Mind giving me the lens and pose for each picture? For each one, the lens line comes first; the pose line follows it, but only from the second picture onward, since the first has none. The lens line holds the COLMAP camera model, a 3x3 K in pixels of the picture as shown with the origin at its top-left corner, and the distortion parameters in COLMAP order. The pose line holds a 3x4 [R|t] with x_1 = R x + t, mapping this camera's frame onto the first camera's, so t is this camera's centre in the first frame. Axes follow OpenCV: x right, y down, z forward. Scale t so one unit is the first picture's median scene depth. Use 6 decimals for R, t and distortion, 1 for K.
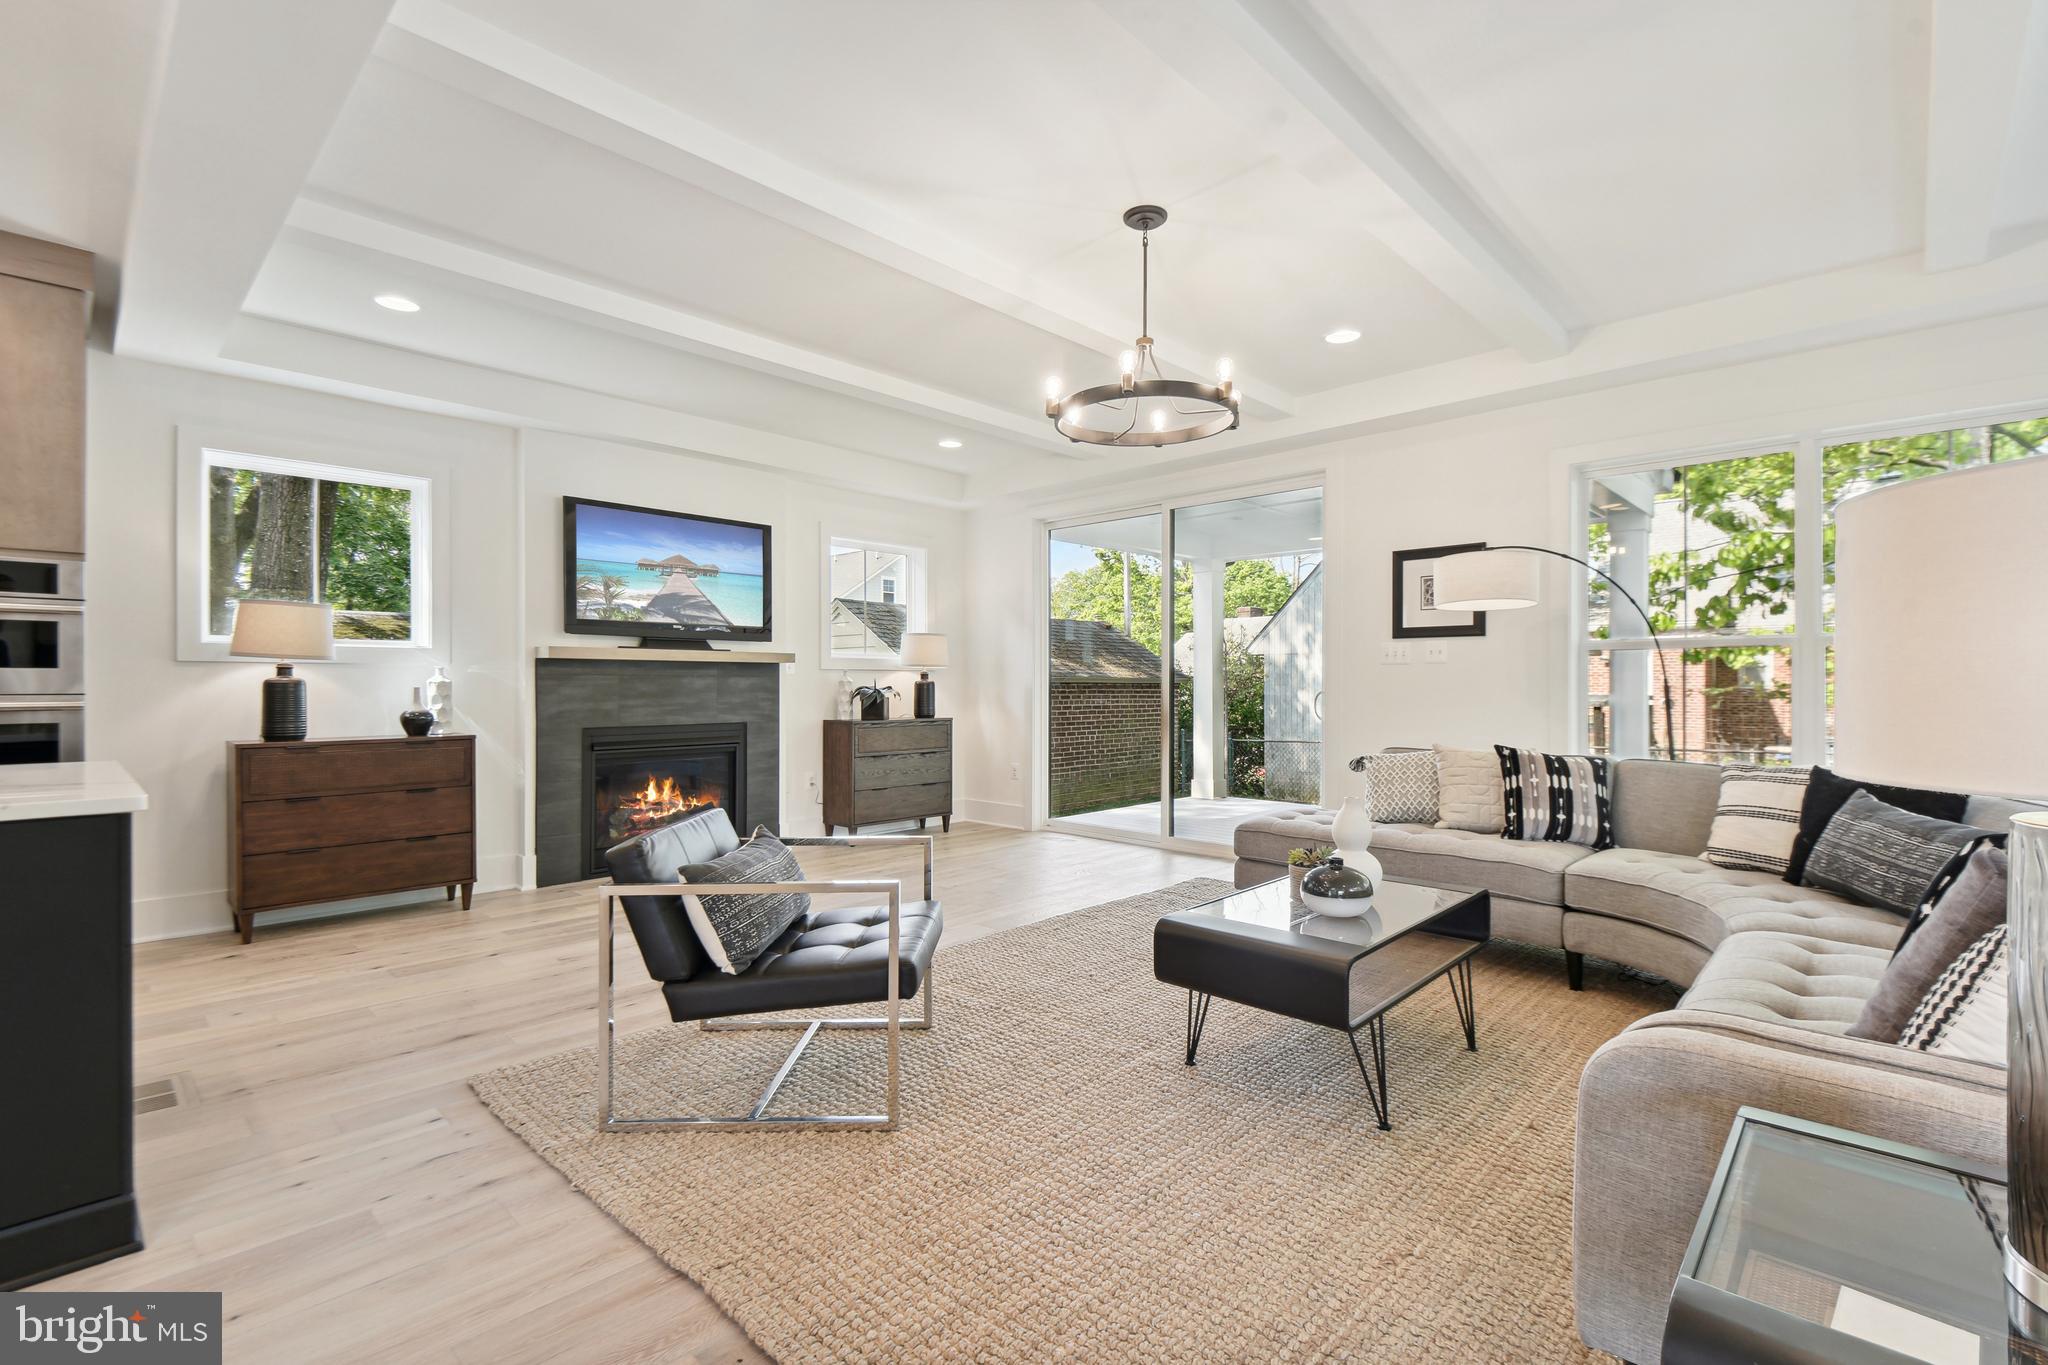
lens RADIAL K [[912.4, 0, 1044.1], [0, 912.4, 688.2], [0, 0, 1]] dist [-0.000604, -0.000314]
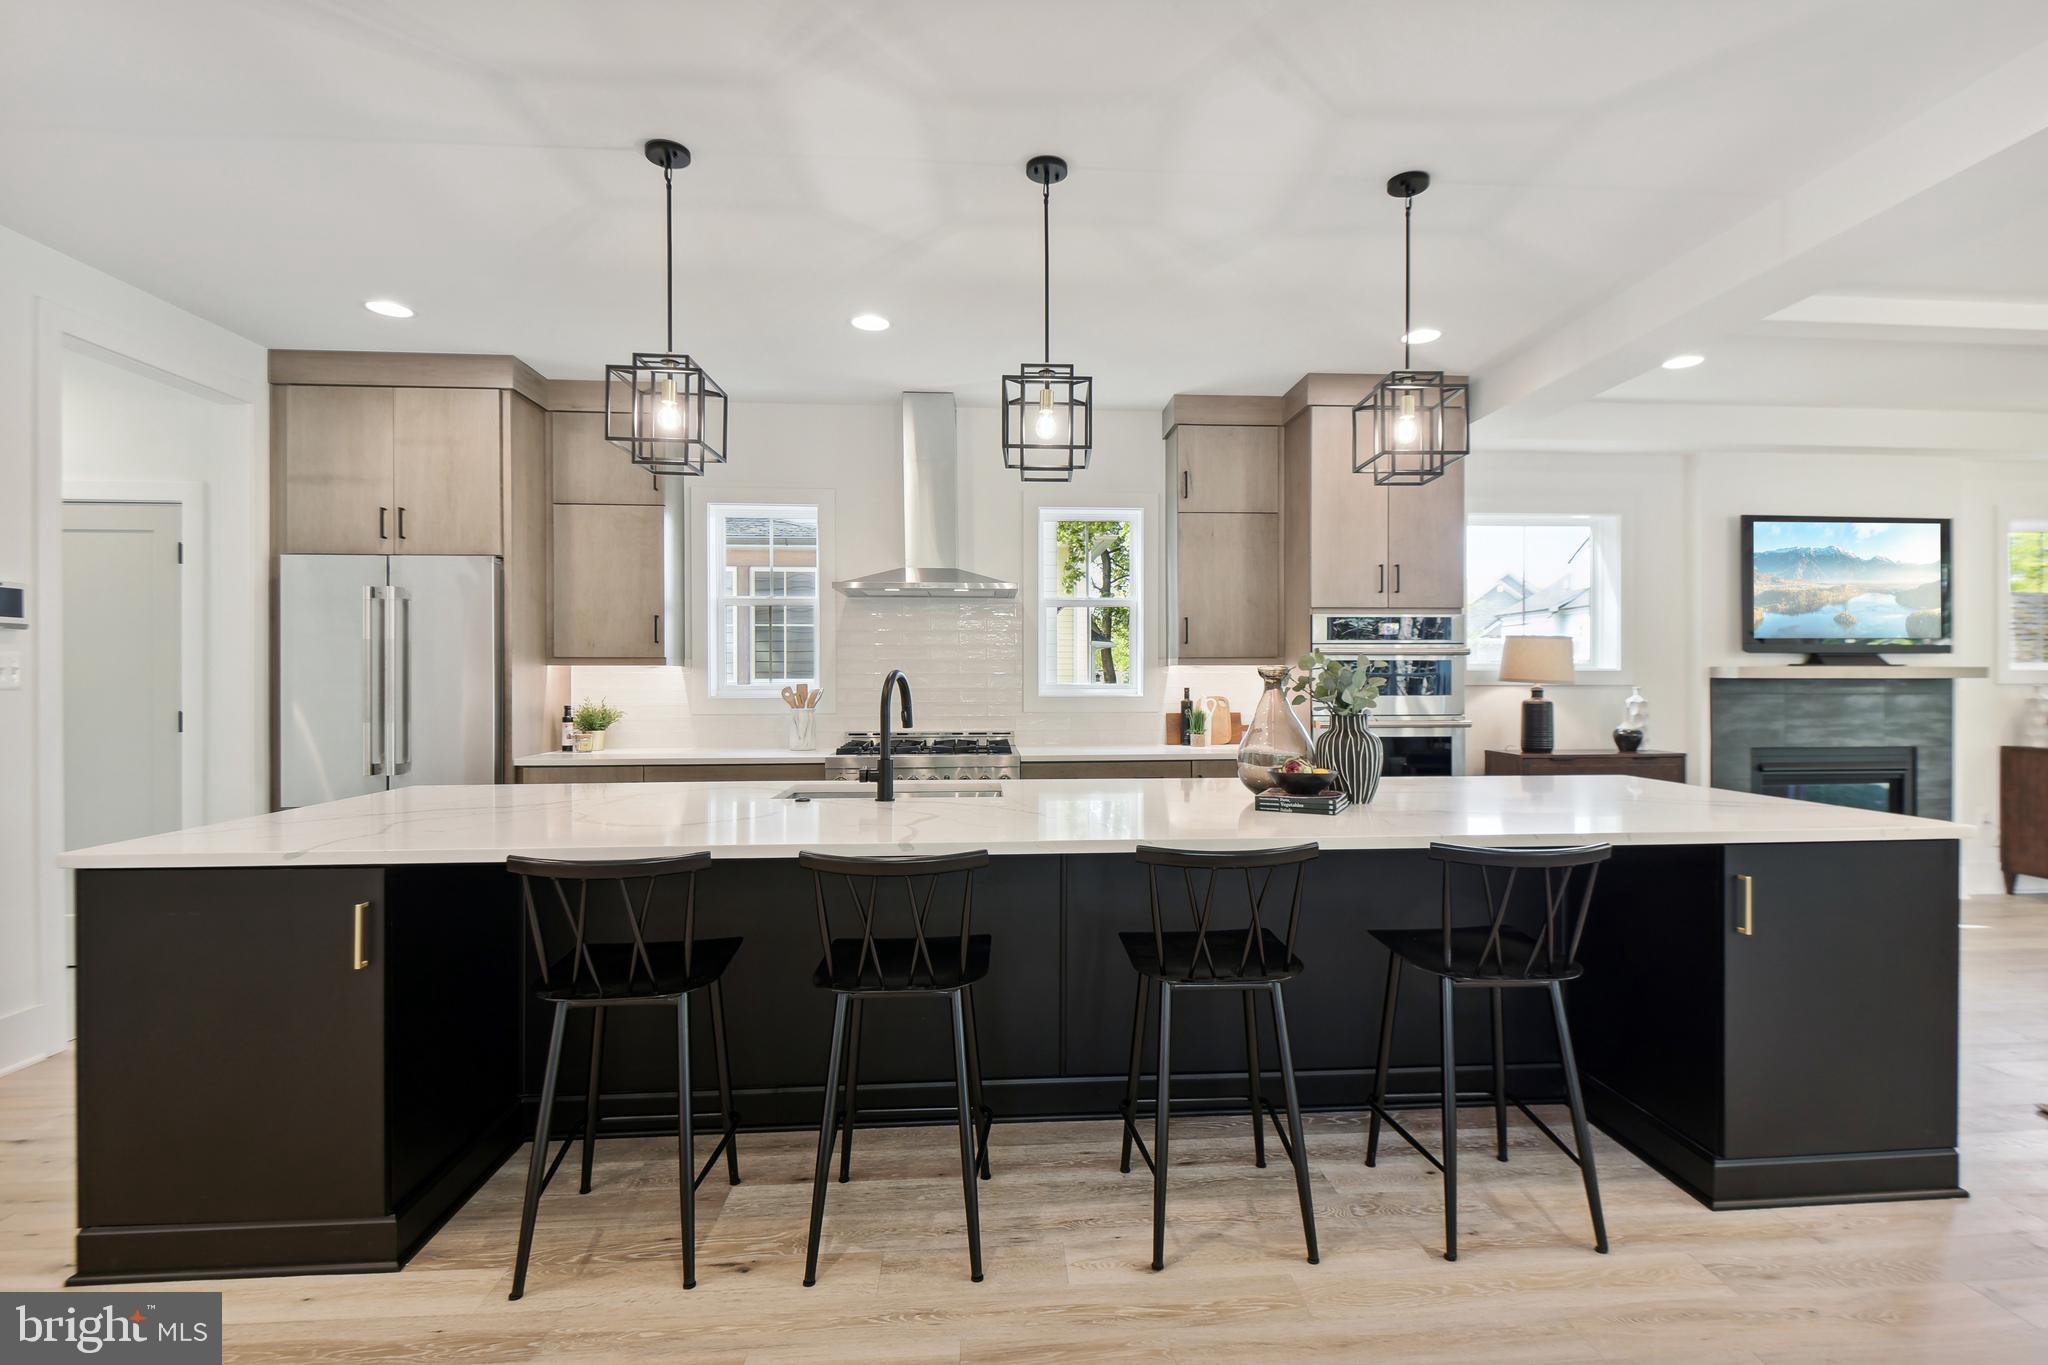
lens RADIAL K [[960.9, 0, 1061.9], [0, 960.9, 683.4], [0, 0, 1]] dist [0.013566, -0.012176]
pose [[0.737830, 0.001142, -0.674986, -0.358992], [-0.002219, 0.999997, -0.000734, -0.024266], [0.674983, 0.002039, 0.737830, -0.275706]]
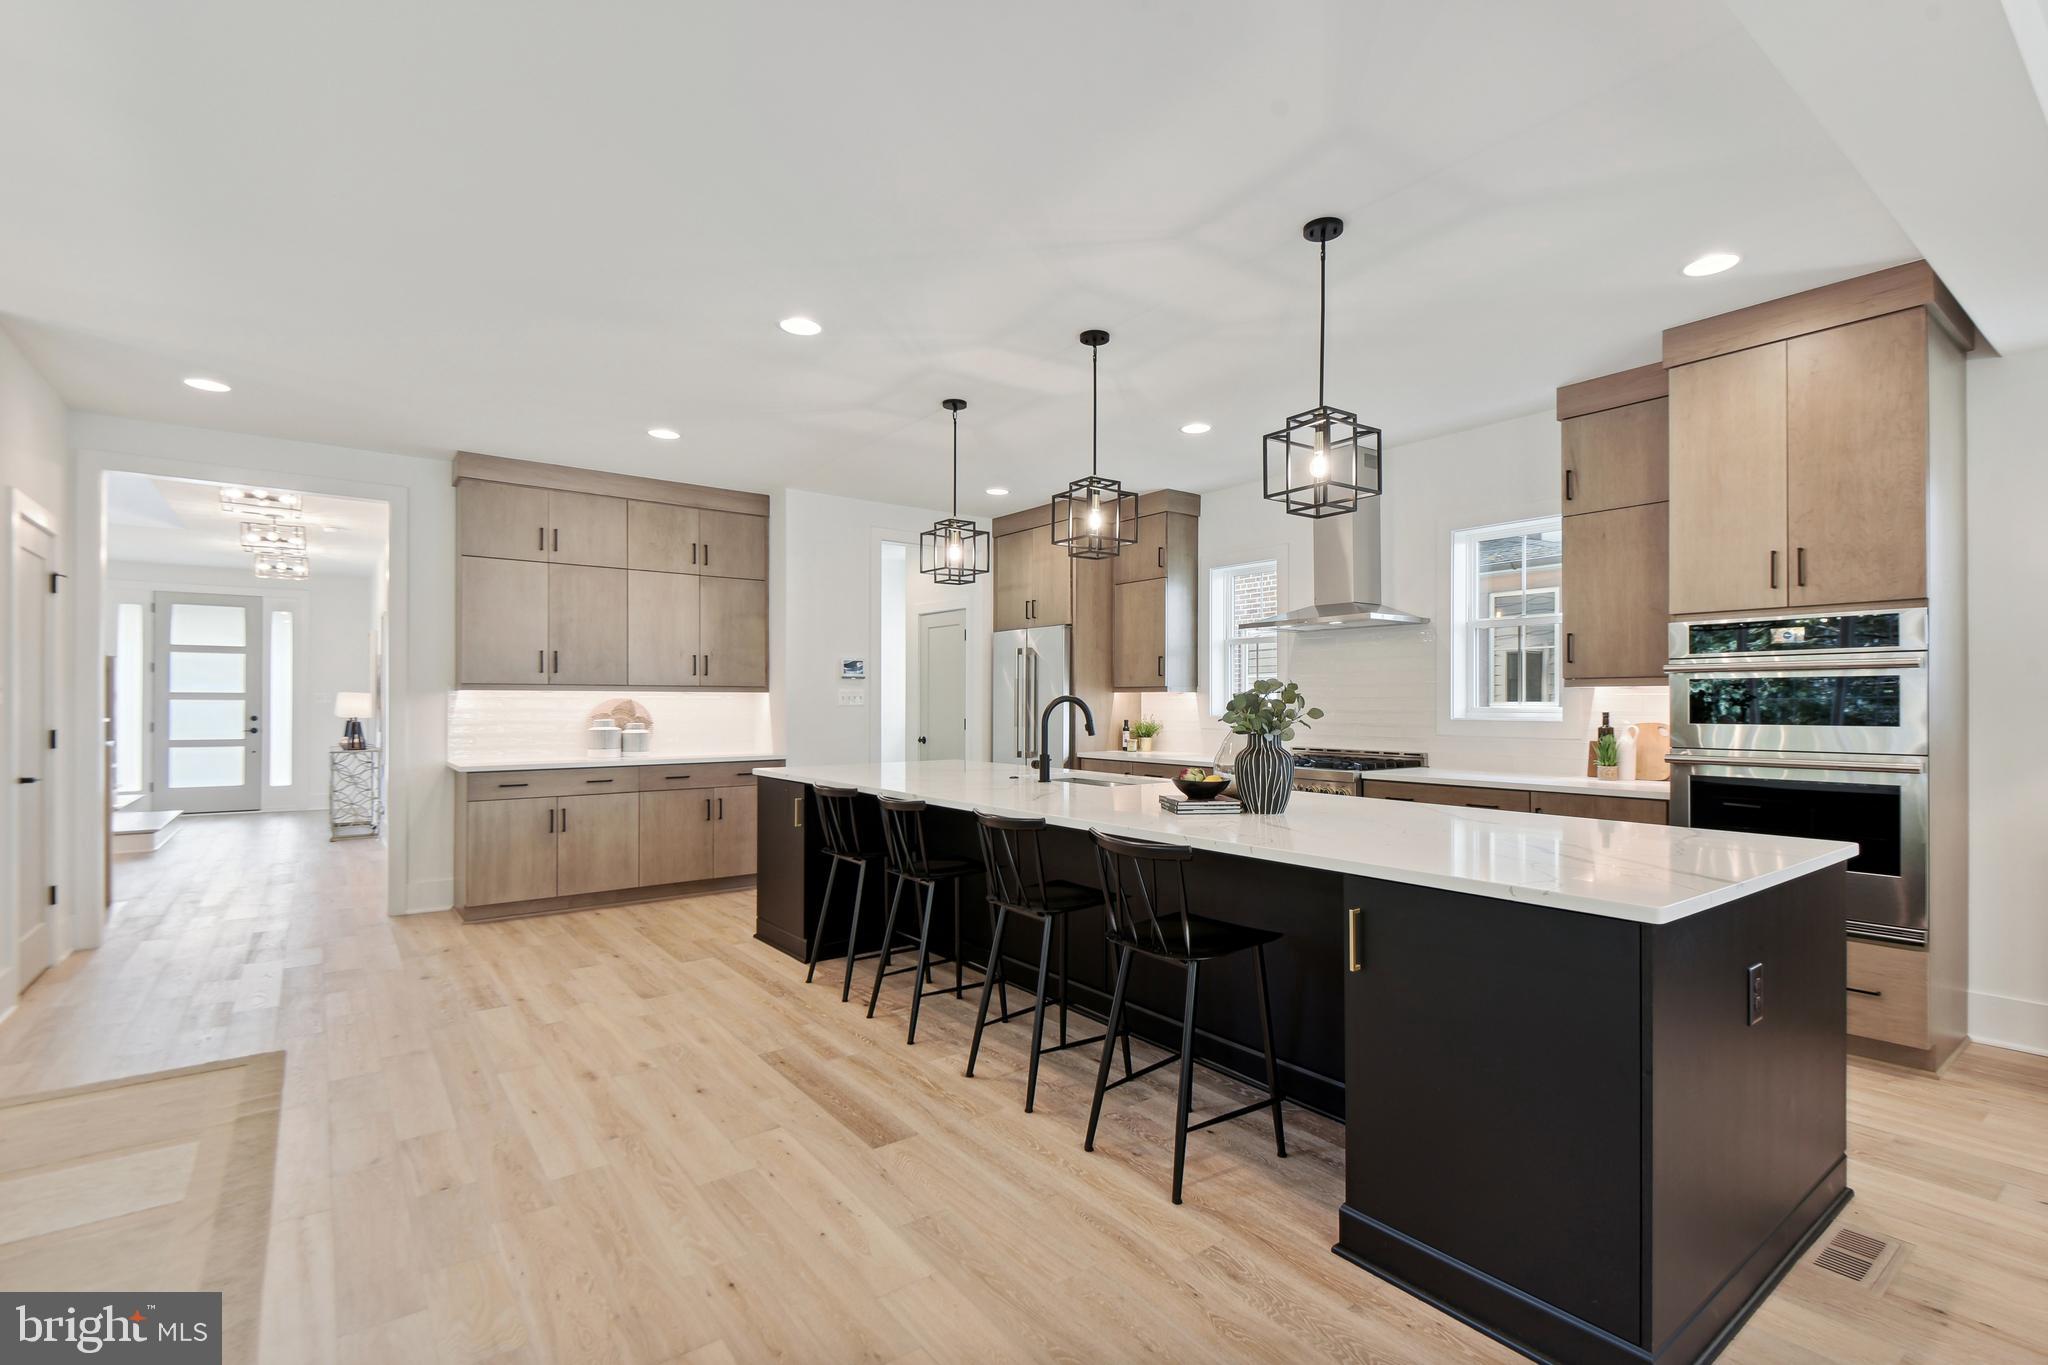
lens RADIAL K [[942.4, 0, 1047.4], [0, 942.4, 709.0], [0, 0, 1]] dist [0.001763, -0.000477]
pose [[-0.167784, 0.005877, -0.985806, -0.000125], [-0.005984, 0.999958, 0.006979, -0.026596], [0.985806, 0.007070, -0.167742, 0.201606]]
